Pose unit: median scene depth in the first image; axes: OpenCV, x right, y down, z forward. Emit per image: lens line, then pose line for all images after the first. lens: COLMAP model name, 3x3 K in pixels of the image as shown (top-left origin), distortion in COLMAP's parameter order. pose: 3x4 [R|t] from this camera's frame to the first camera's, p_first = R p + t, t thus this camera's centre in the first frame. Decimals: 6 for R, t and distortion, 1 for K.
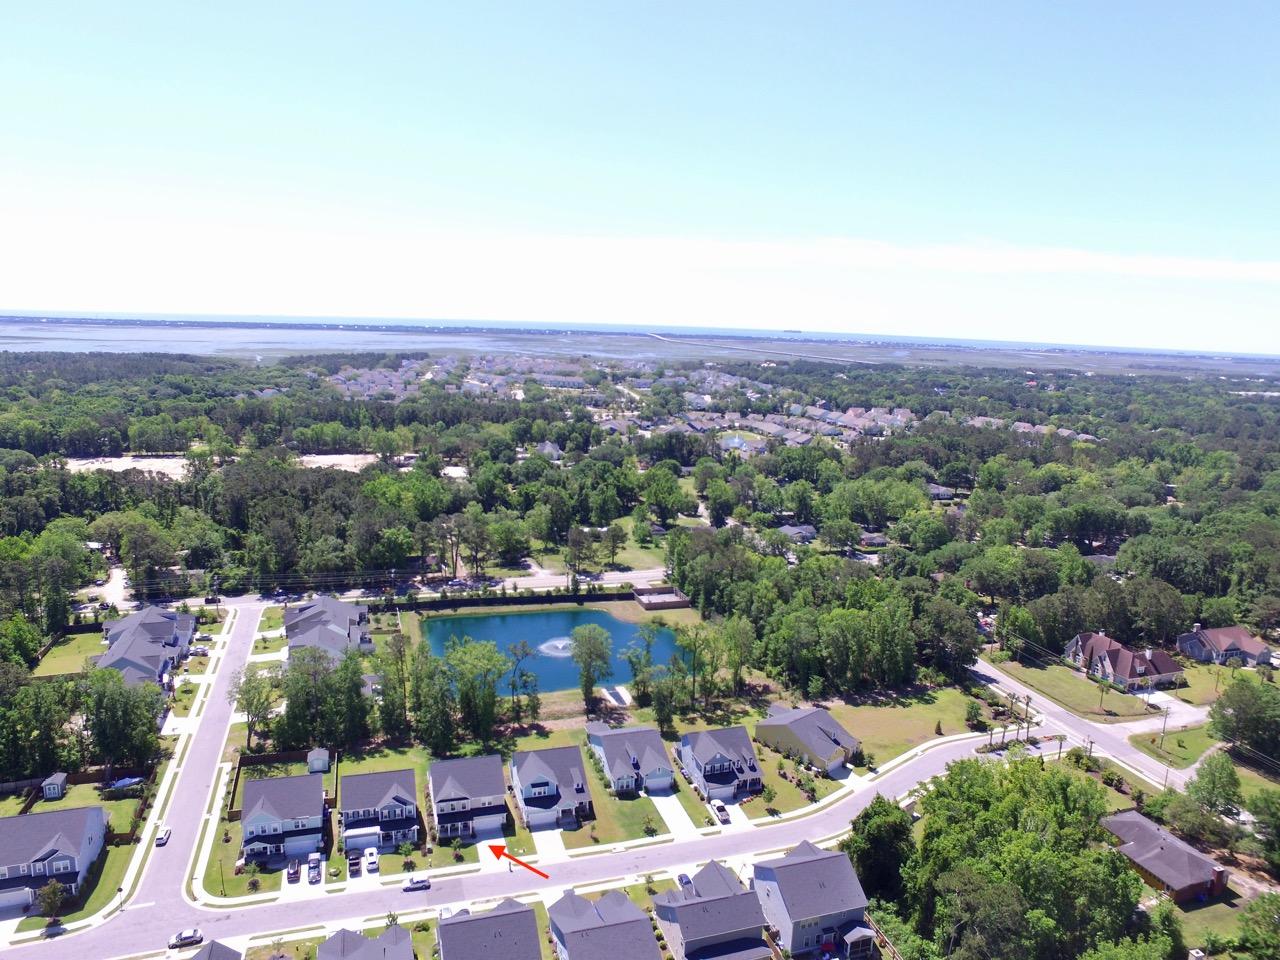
lens RADIAL K [[857.1, 0, 640.0], [0, 857.1, 480.0], [0, 0, 1]] dist [-0.134076, 0.095731]
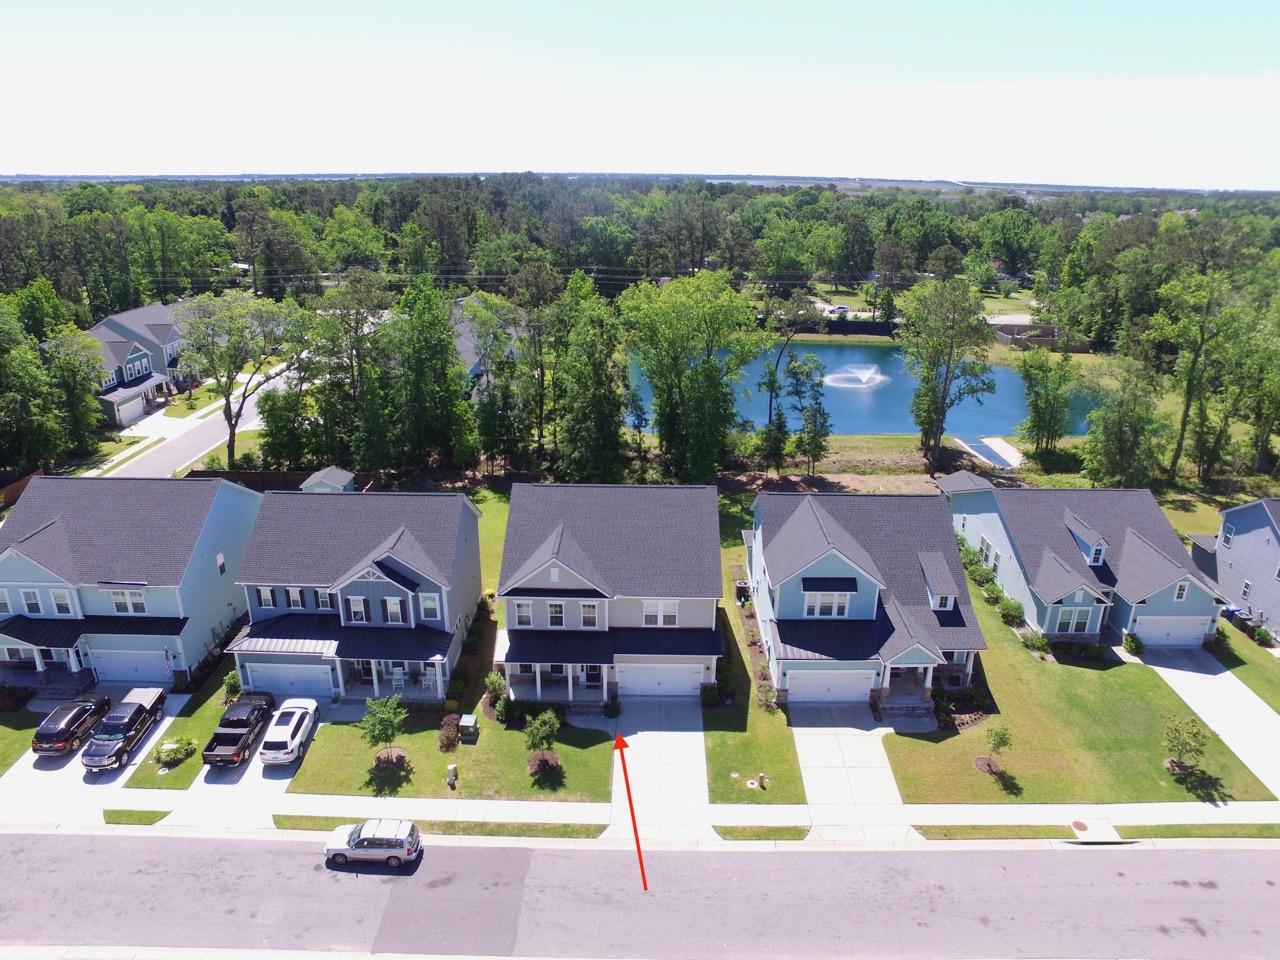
lens RADIAL K [[857.1, 0, 640.0], [0, 857.1, 480.0], [0, 0, 1]] dist [-0.134076, 0.095731]
pose [[0.948177, 0.085742, -0.305954, -0.091766], [-0.034935, 0.985197, 0.167829, 0.271108], [0.315815, -0.148443, 0.937137, 0.679767]]
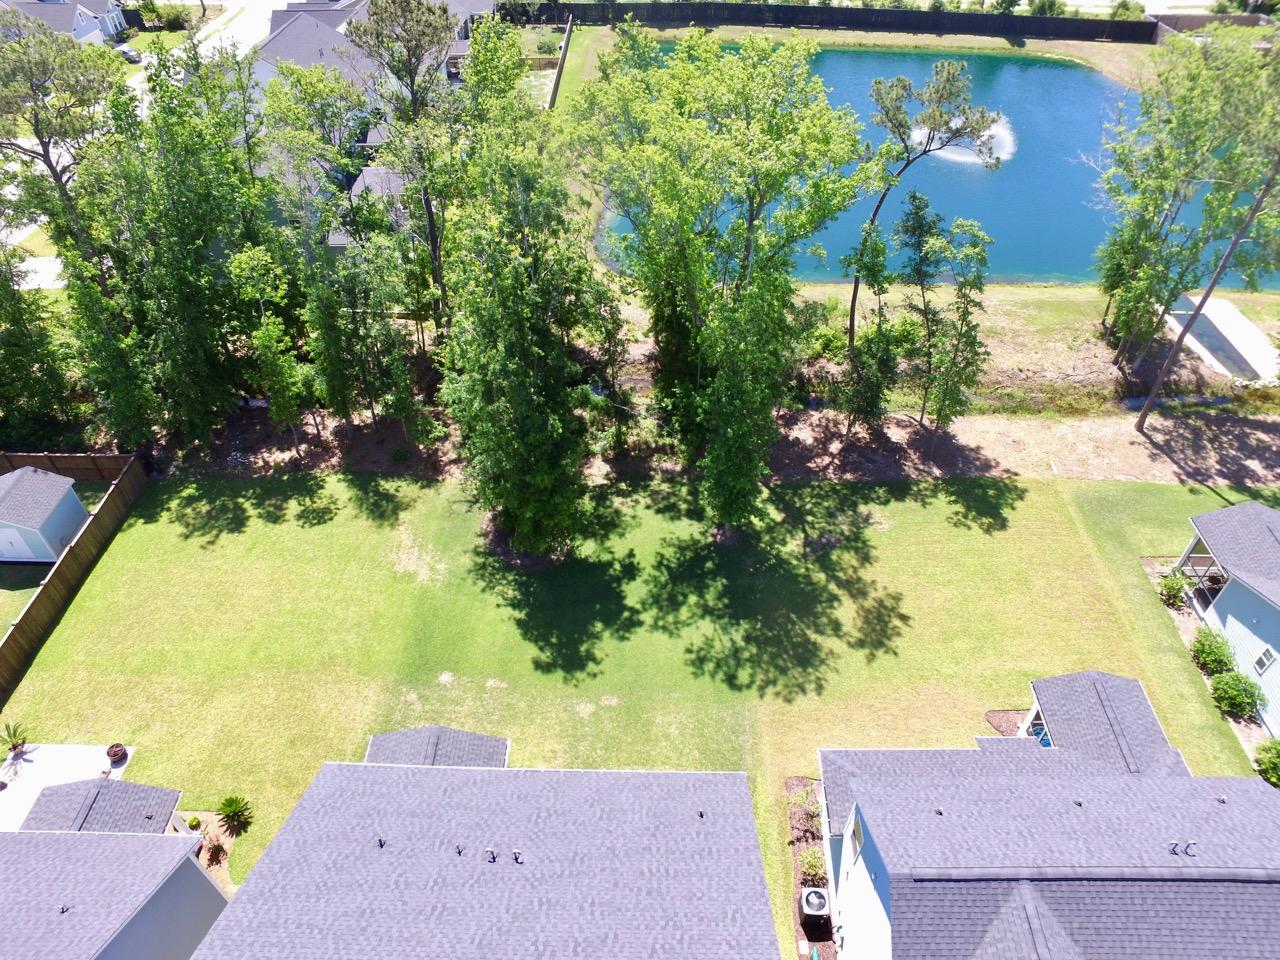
lens RADIAL K [[857.1, 0, 640.0], [0, 857.1, 480.0], [0, 0, 1]] dist [-0.134076, 0.095731]
pose [[0.945186, 0.195195, -0.261766, -0.172501], [-0.025618, 0.843515, 0.536495, 0.211440], [0.325525, -0.500382, 0.802279, 0.954451]]
